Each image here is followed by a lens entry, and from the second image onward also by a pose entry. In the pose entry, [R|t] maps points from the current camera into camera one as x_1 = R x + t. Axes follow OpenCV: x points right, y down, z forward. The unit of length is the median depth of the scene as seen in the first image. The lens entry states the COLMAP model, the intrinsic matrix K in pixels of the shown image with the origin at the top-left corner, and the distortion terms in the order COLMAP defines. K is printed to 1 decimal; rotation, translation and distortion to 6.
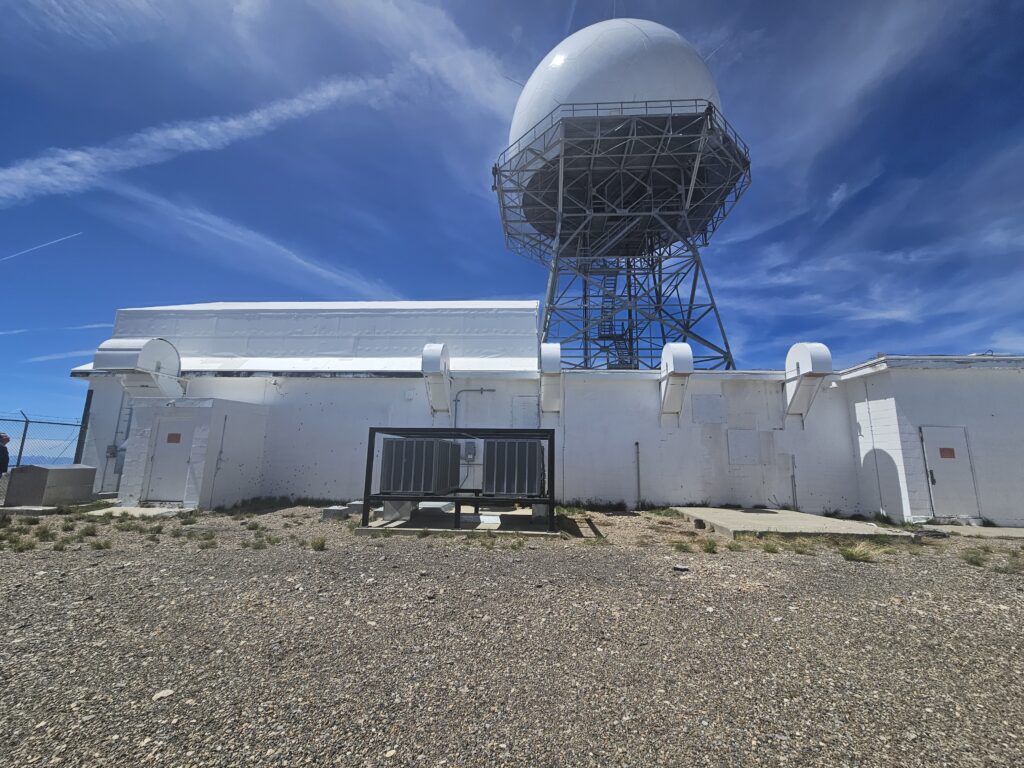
lens RADIAL K [[413.3, 0, 512.0], [0, 413.3, 384.0], [0, 0, 1]] dist [0.000120, 0.000008]
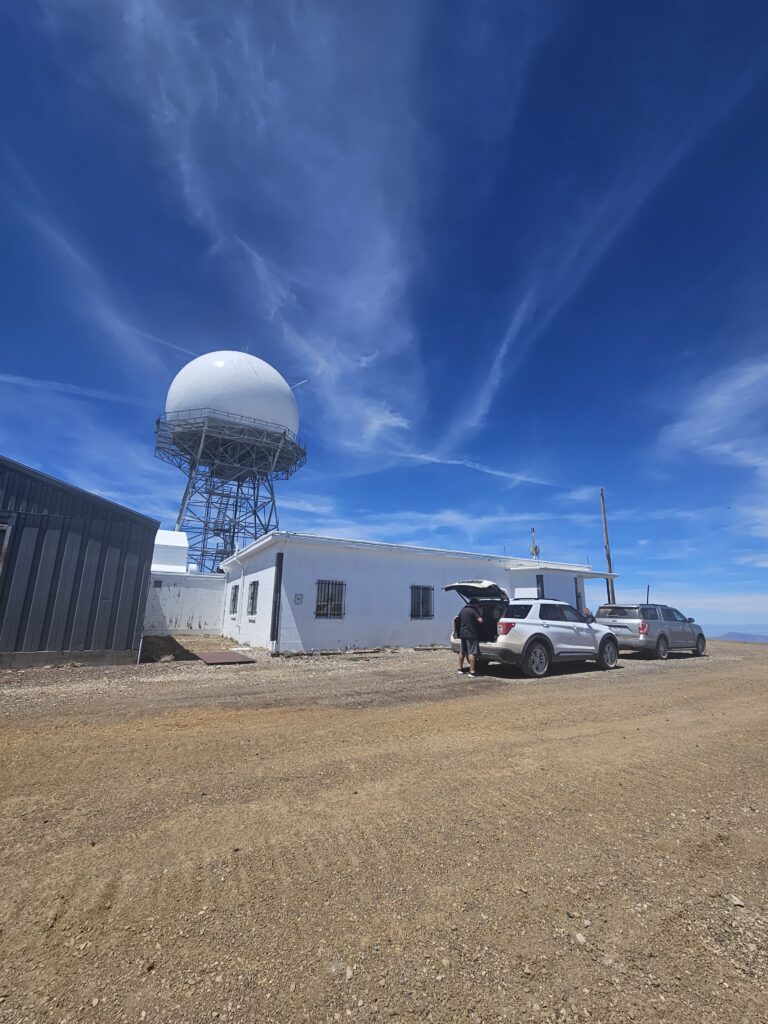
lens RADIAL K [[413.3, 0, 384.0], [0, 413.3, 512.0], [0, 0, 1]] dist [0.000120, 0.000008]
pose [[0.823137, 0.129301, 0.552926, -0.170021], [-0.099537, 0.991509, -0.083682, -0.128345], [-0.559051, 0.013845, 0.829018, -0.836278]]
